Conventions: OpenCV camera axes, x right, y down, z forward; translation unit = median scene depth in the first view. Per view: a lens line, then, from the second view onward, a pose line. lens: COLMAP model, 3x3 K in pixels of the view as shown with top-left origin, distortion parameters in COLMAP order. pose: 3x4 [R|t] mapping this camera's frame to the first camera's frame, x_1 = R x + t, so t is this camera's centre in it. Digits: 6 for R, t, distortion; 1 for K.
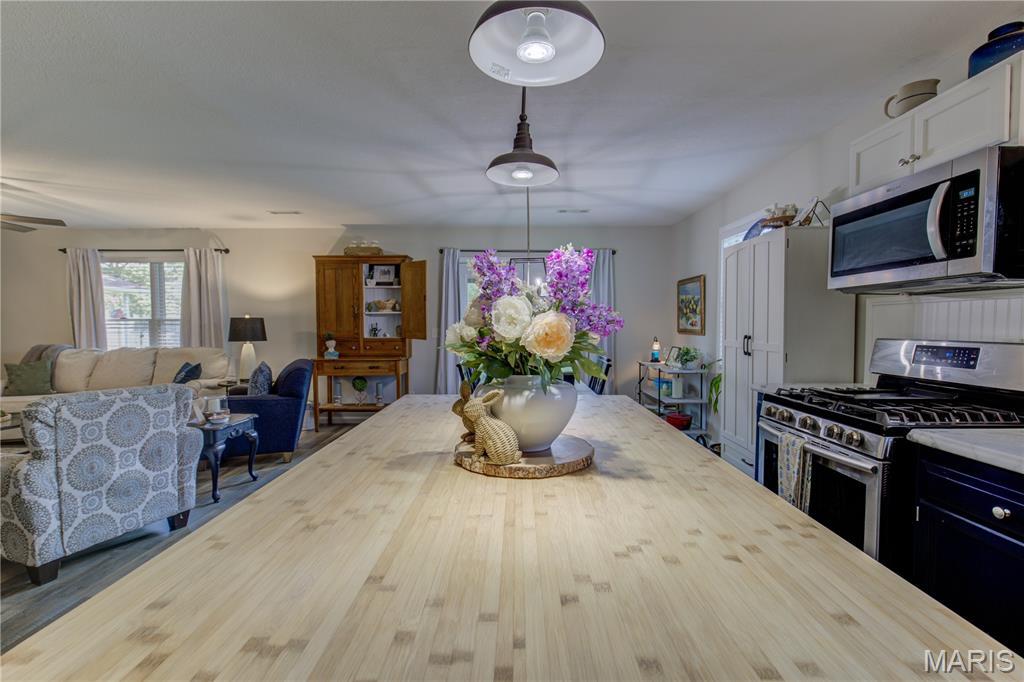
lens RADIAL K [[463.7, 0, 513.5], [0, 463.7, 343.5], [0, 0, 1]] dist [-0.003328, -0.000270]
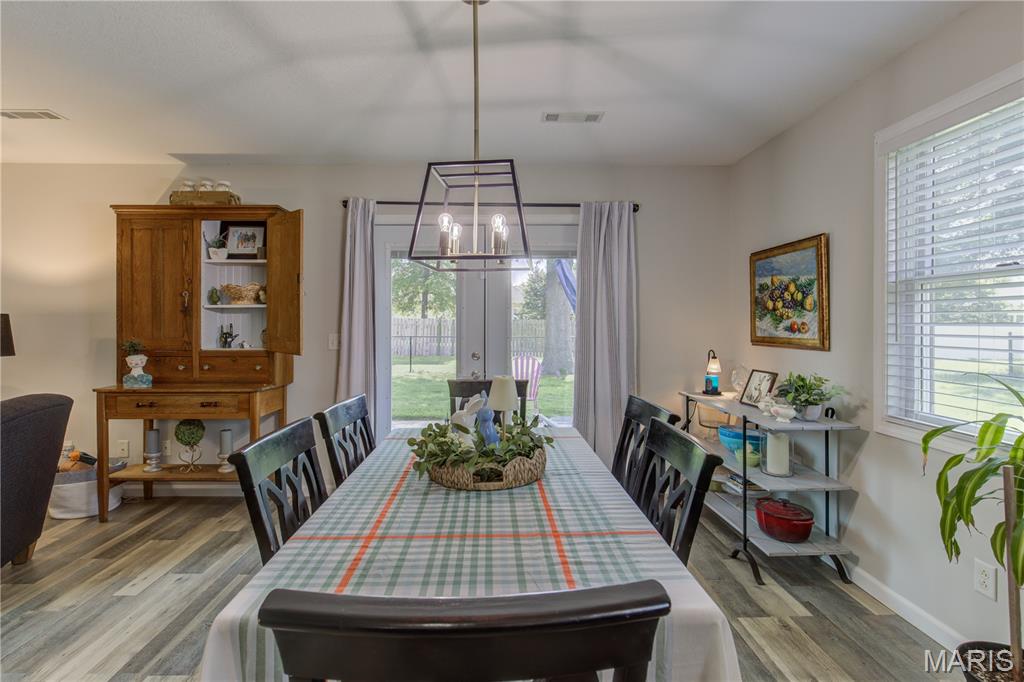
lens RADIAL K [[476.1, 0, 499.1], [0, 476.1, 324.6], [0, 0, 1]] dist [0.000785, 0.000470]
pose [[0.999905, 0.004614, 0.012969, 0.036624], [-0.004003, 0.998898, -0.046758, -0.018589], [-0.013171, 0.046702, 0.998822, 0.434398]]
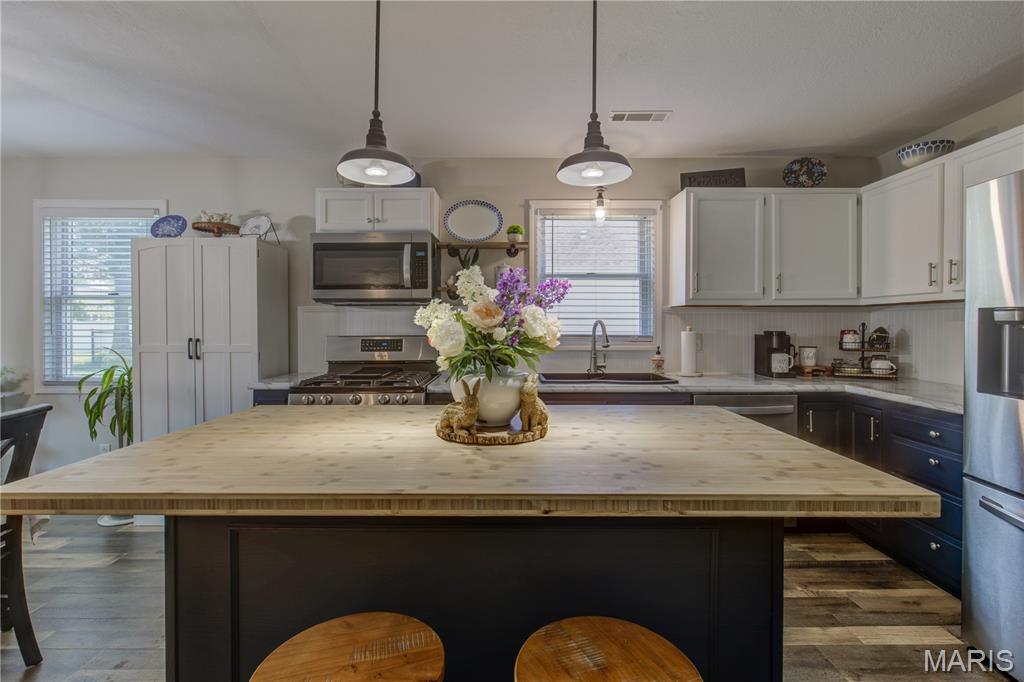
lens RADIAL K [[473.4, 0, 509.9], [0, 473.4, 327.7], [0, 0, 1]] dist [-0.005923, -0.000570]
pose [[-0.002334, -0.005013, 0.999985, -0.269921], [0.045554, 0.998949, 0.005114, -0.008176], [-0.998959, 0.045565, -0.002103, 0.204652]]
